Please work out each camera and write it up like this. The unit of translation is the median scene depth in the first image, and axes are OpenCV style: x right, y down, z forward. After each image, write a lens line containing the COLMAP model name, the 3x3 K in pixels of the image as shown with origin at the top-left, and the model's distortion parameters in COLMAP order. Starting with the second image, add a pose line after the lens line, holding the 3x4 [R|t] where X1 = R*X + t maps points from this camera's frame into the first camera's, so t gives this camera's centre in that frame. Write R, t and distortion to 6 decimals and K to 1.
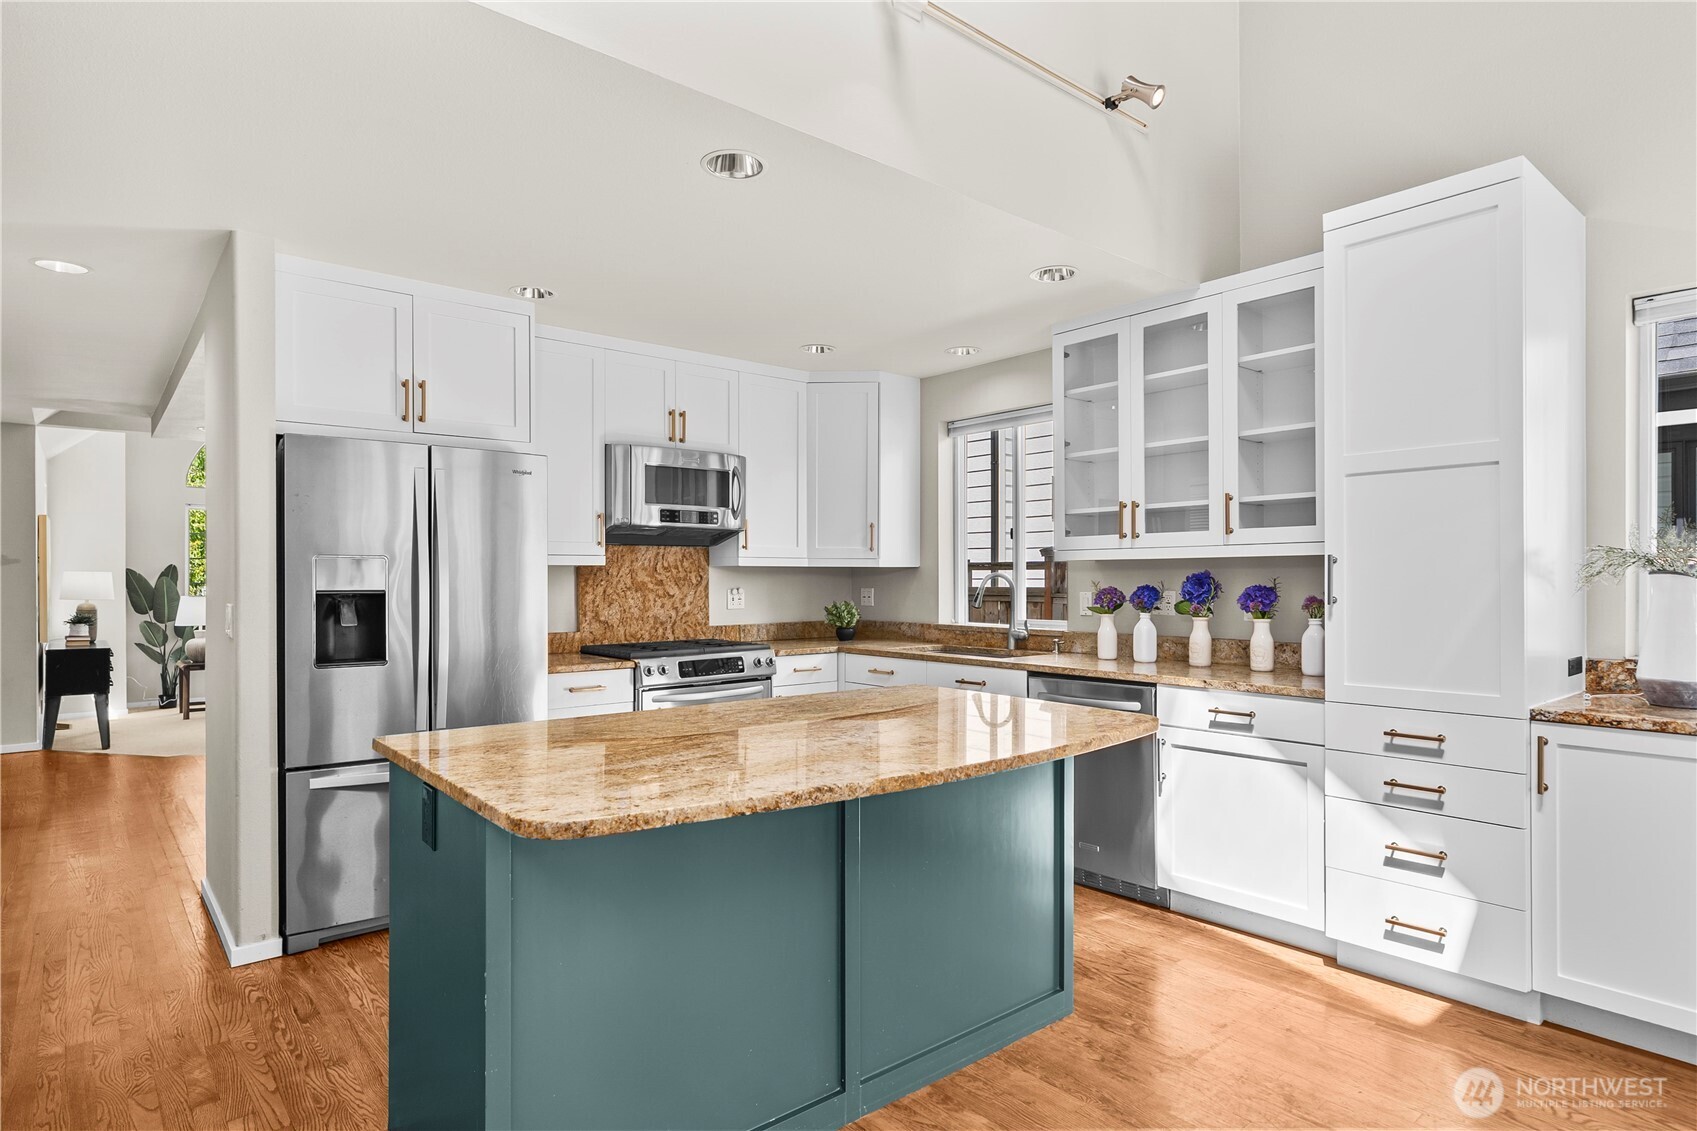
lens RADIAL K [[923.0, 0, 847.9], [0, 923.0, 574.7], [0, 0, 1]] dist [0.001277, 0.000668]
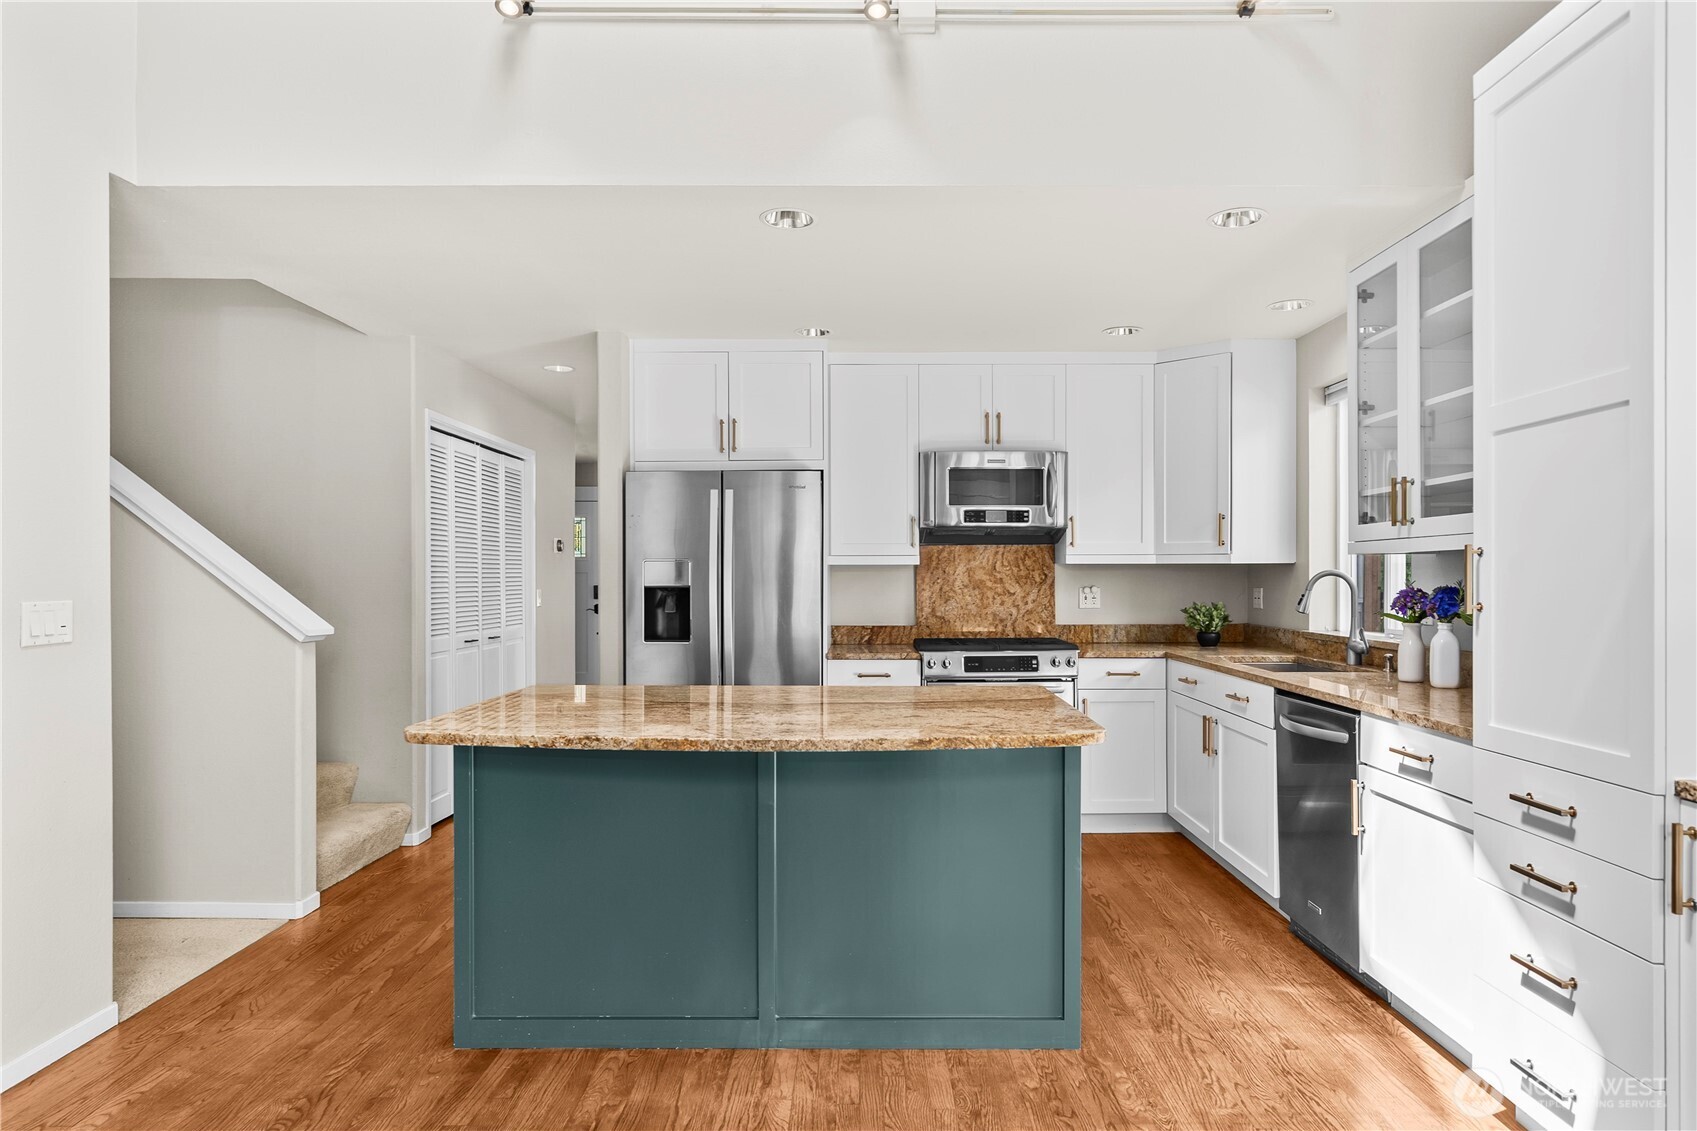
lens RADIAL K [[1001.2, 0, 864.5], [0, 1001.2, 571.6], [0, 0, 1]] dist [-0.000141, 0.000786]
pose [[0.766045, -0.002643, -0.642782, 0.436426], [0.002623, 0.999996, -0.000986, -0.000727], [0.642782, -0.000931, 0.766049, 0.058718]]
